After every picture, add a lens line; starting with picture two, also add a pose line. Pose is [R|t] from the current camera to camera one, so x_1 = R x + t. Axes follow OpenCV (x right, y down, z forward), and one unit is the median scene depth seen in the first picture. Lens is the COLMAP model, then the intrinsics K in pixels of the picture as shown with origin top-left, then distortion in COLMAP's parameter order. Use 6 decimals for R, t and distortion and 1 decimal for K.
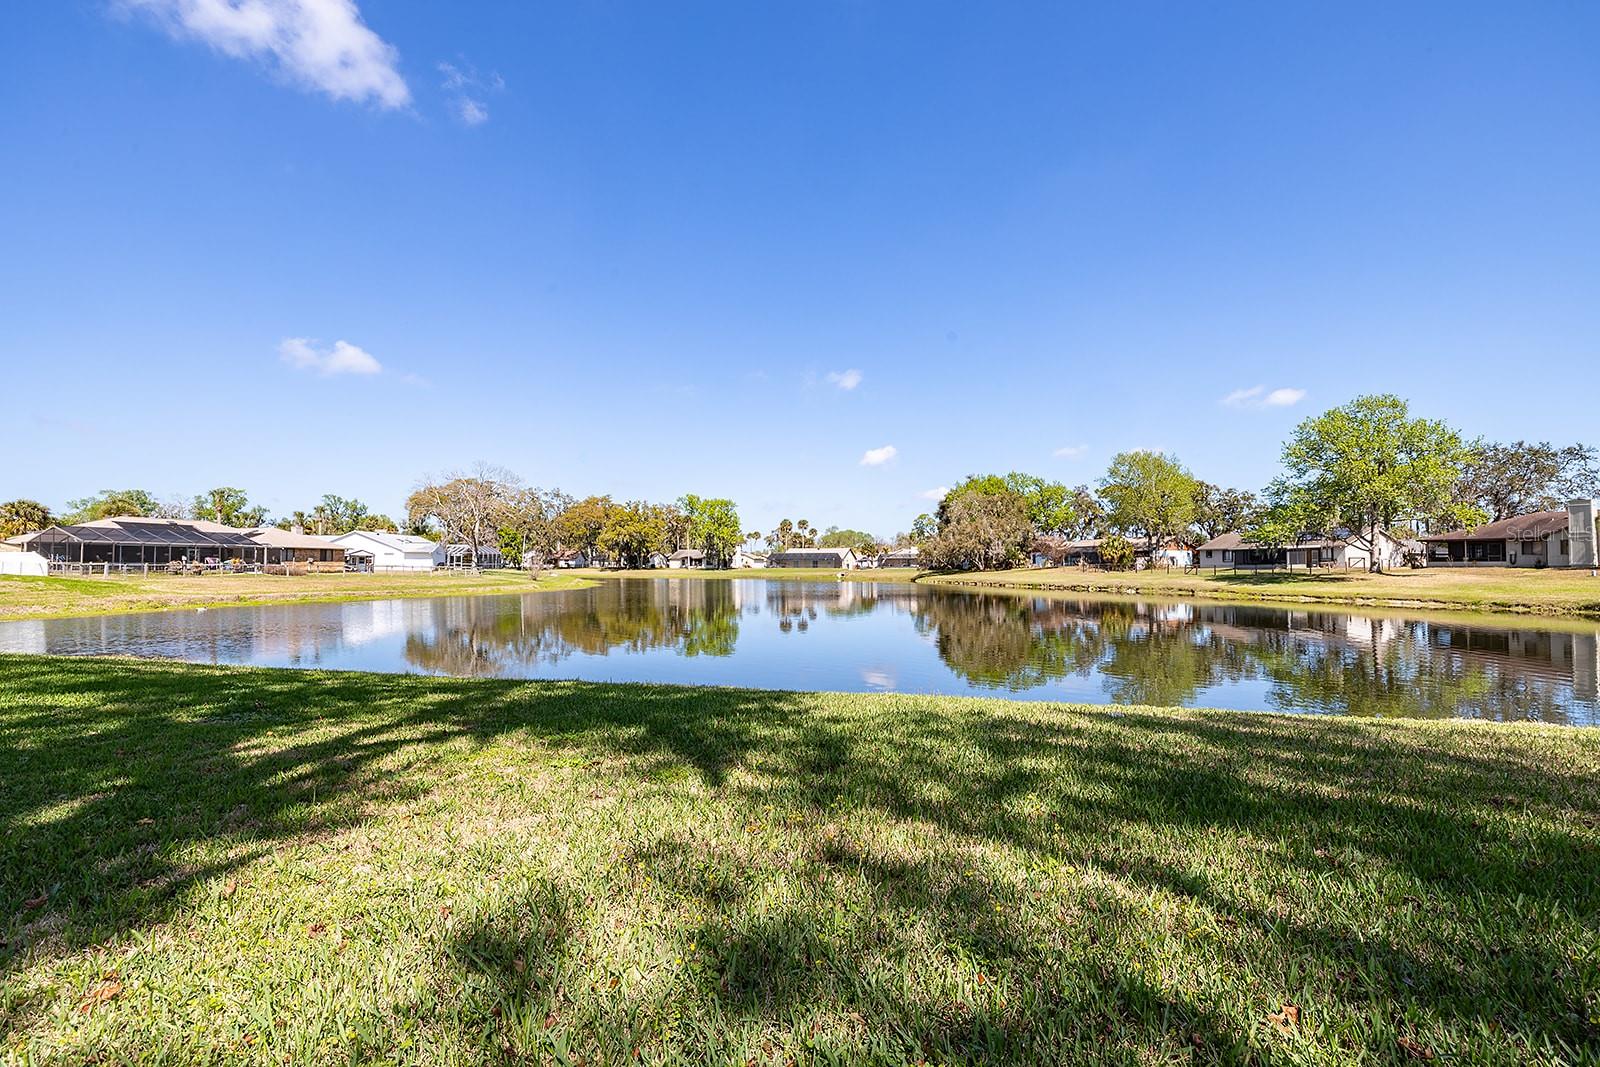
lens RADIAL K [[665.8, 0, 806.6], [0, 665.8, 539.1], [0, 0, 1]] dist [0.002176, 0.000394]
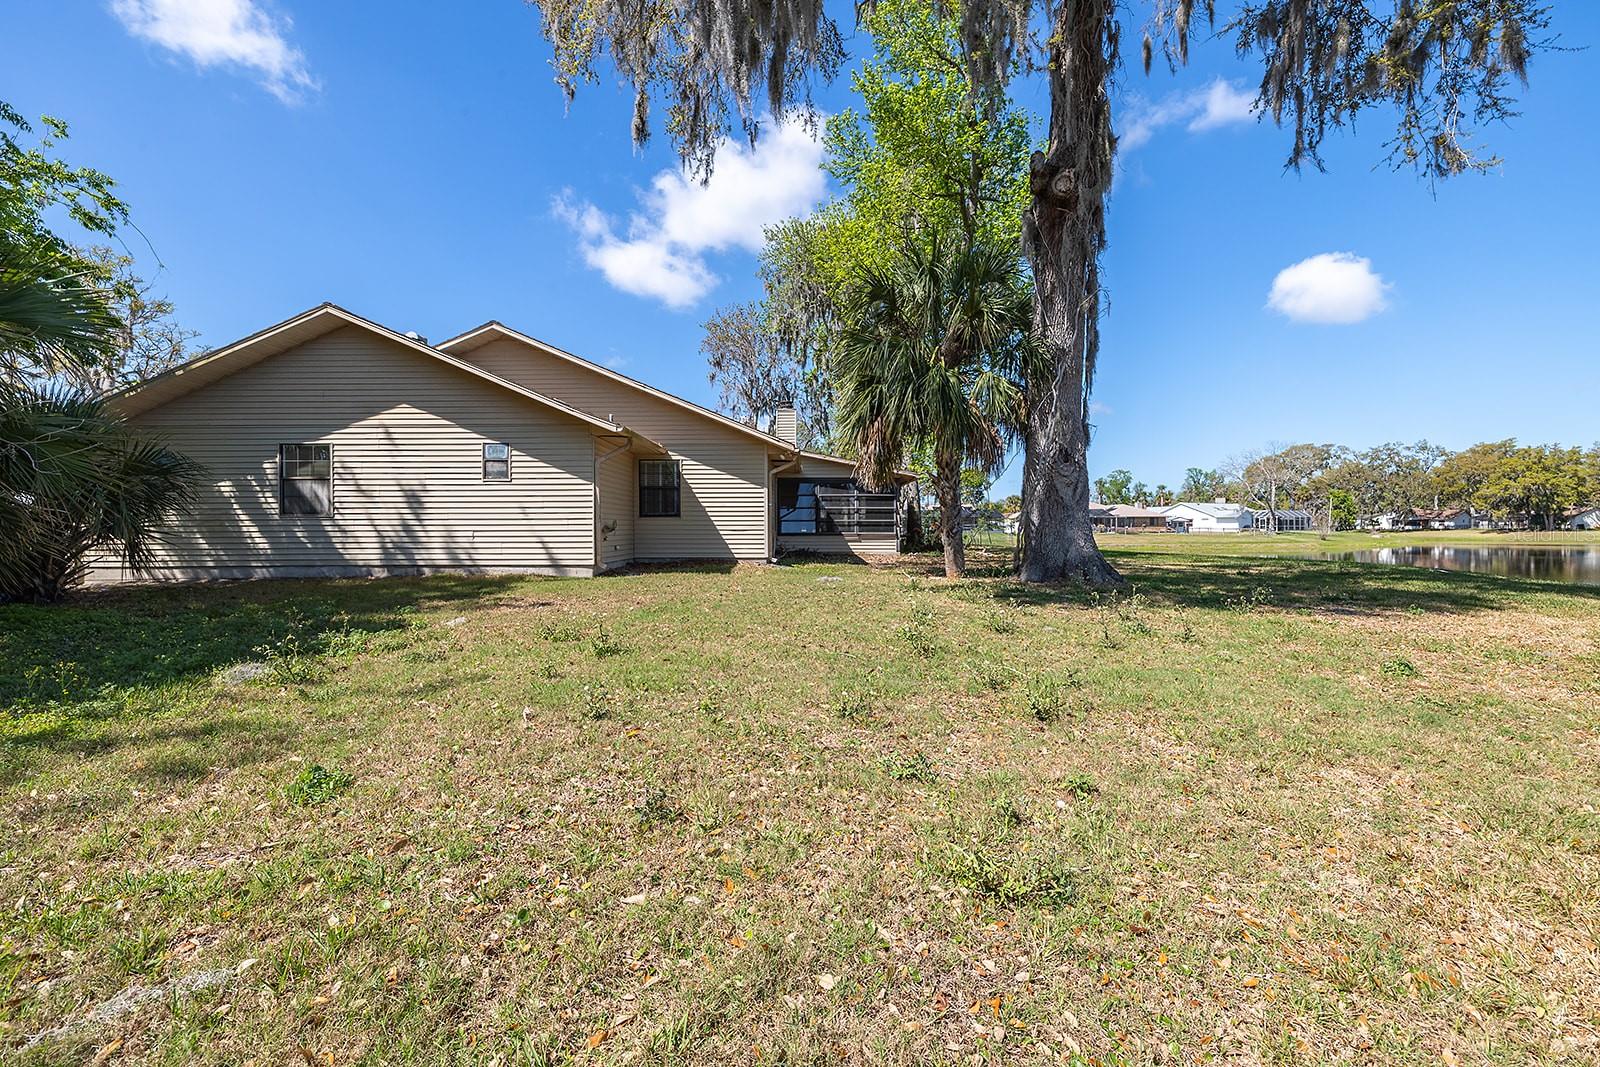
lens RADIAL K [[665.8, 0, 801.2], [0, 665.8, 537.0], [0, 0, 1]] dist [0.002176, 0.000394]
pose [[0.385803, 0.004268, -0.922571, 0.178943], [0.042949, 0.998822, 0.022582, -0.004306], [0.921581, -0.048336, 0.385165, -0.154770]]
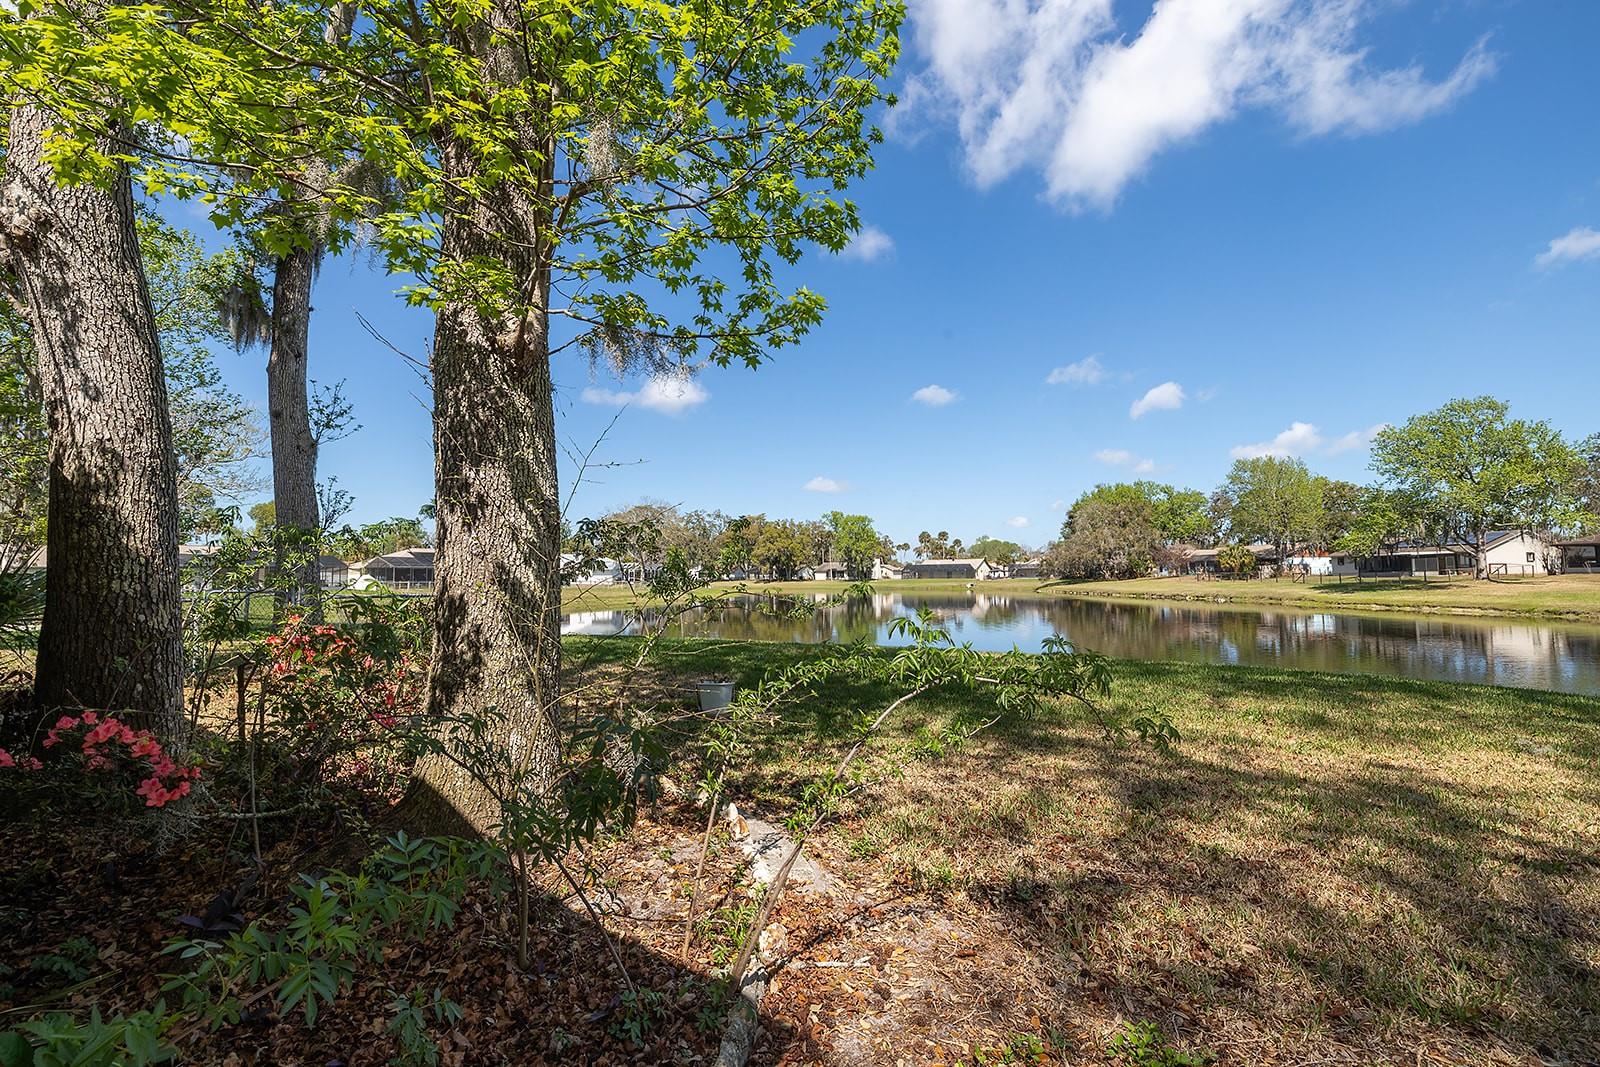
lens RADIAL K [[665.8, 0, 803.1], [0, 665.8, 528.7], [0, 0, 1]] dist [0.002176, 0.000394]
pose [[0.968231, -0.028183, -0.248464, 0.063445], [0.020470, 0.999227, -0.033574, -0.005214], [0.249219, 0.027422, 0.968059, -0.079494]]
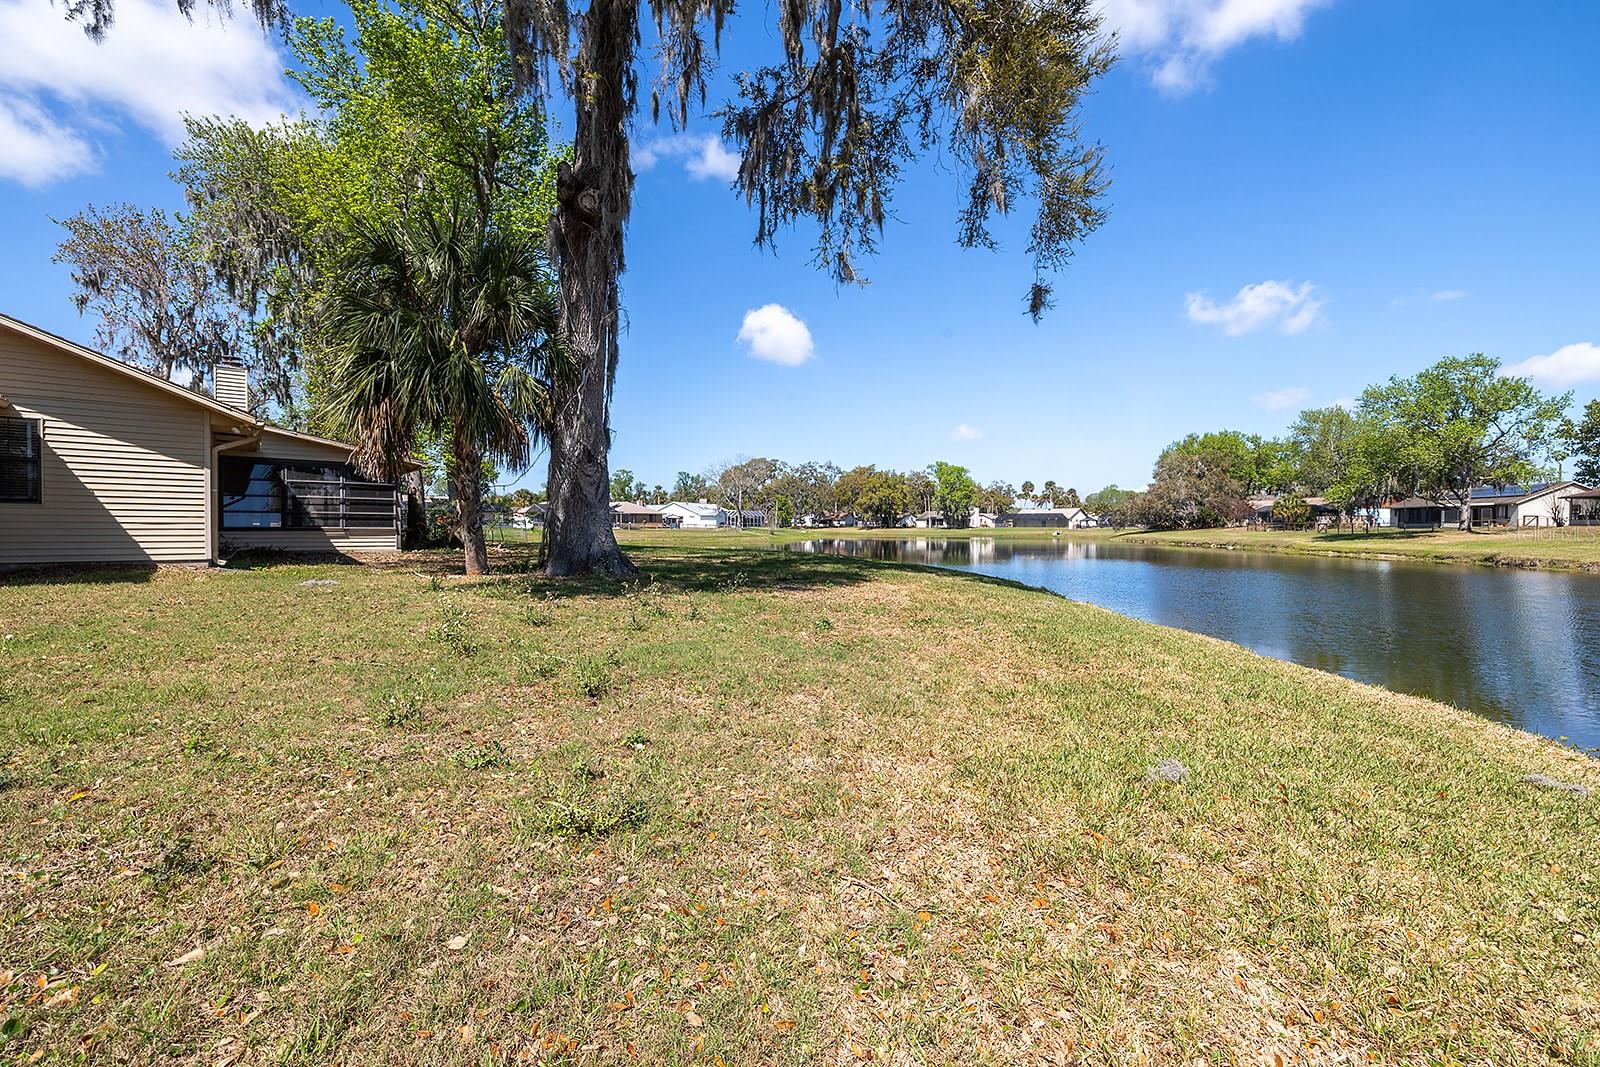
lens RADIAL K [[665.8, 0, 799.0], [0, 665.8, 541.5], [0, 0, 1]] dist [0.002176, 0.000394]
pose [[0.891919, 0.011598, -0.452047, 0.180129], [0.016924, 0.998115, 0.058999, -0.004623], [0.451878, -0.060272, 0.890041, -0.158963]]
